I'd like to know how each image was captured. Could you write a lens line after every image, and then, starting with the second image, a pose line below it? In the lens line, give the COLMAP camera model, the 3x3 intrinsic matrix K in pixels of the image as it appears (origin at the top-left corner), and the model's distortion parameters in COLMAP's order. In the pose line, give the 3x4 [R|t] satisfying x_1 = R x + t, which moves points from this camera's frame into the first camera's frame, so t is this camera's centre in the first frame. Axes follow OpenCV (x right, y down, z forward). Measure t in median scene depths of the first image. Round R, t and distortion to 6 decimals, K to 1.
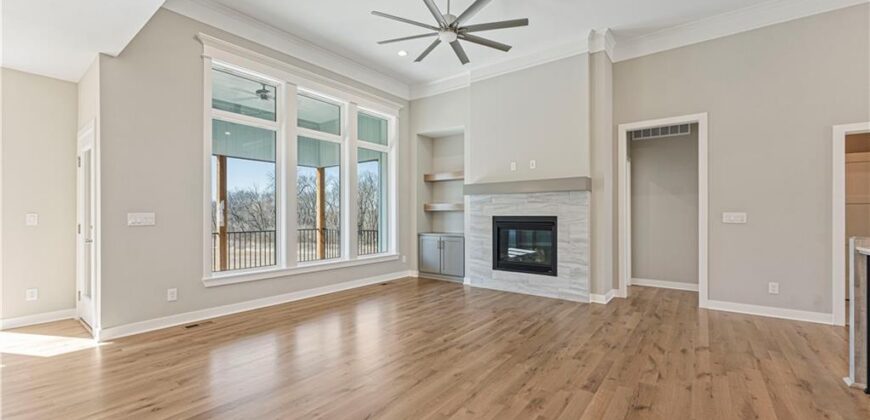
lens RADIAL K [[354.0, 0, 433.5], [0, 354.0, 213.1], [0, 0, 1]] dist [0.002275, -0.000199]
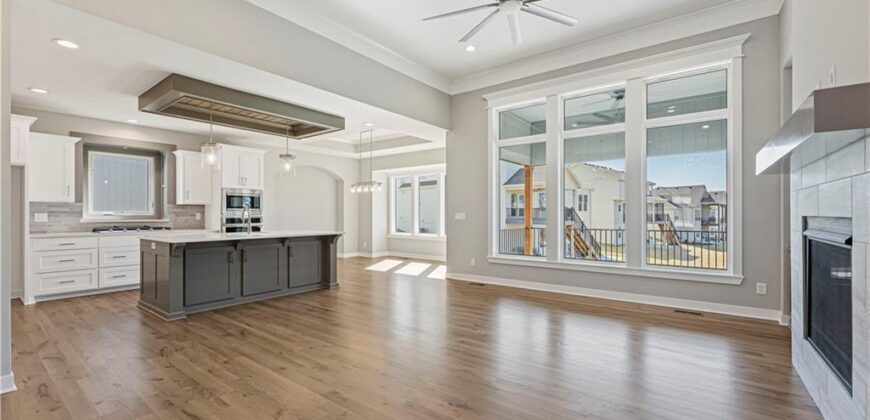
lens RADIAL K [[354.0, 0, 439.2], [0, 354.0, 209.3], [0, 0, 1]] dist [0.002275, -0.000199]
pose [[0.012651, -0.010689, -0.999863, 0.699360], [0.005072, 0.999931, -0.010625, -0.000243], [0.999907, -0.004937, 0.012704, 0.633609]]
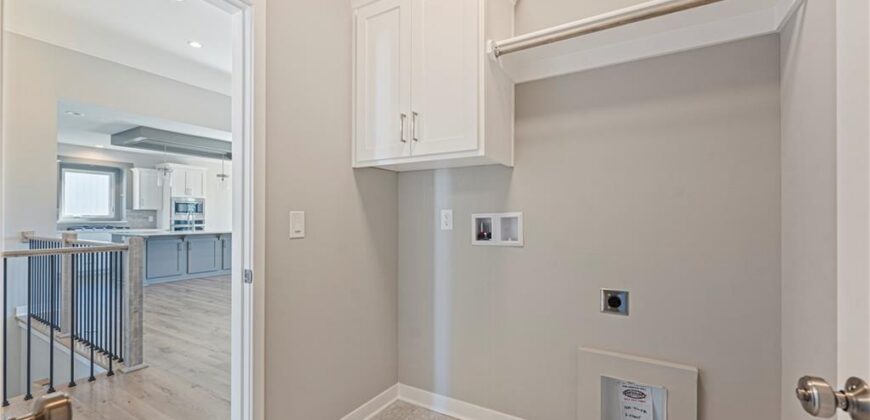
lens RADIAL K [[354.0, 0, 438.8], [0, 354.0, 211.8], [0, 0, 1]] dist [0.002275, -0.000199]
pose [[0.126469, -0.016390, -0.991835, 1.205127], [0.002699, 0.999865, -0.016179, 0.004750], [0.991967, -0.000631, 0.126497, 0.895001]]
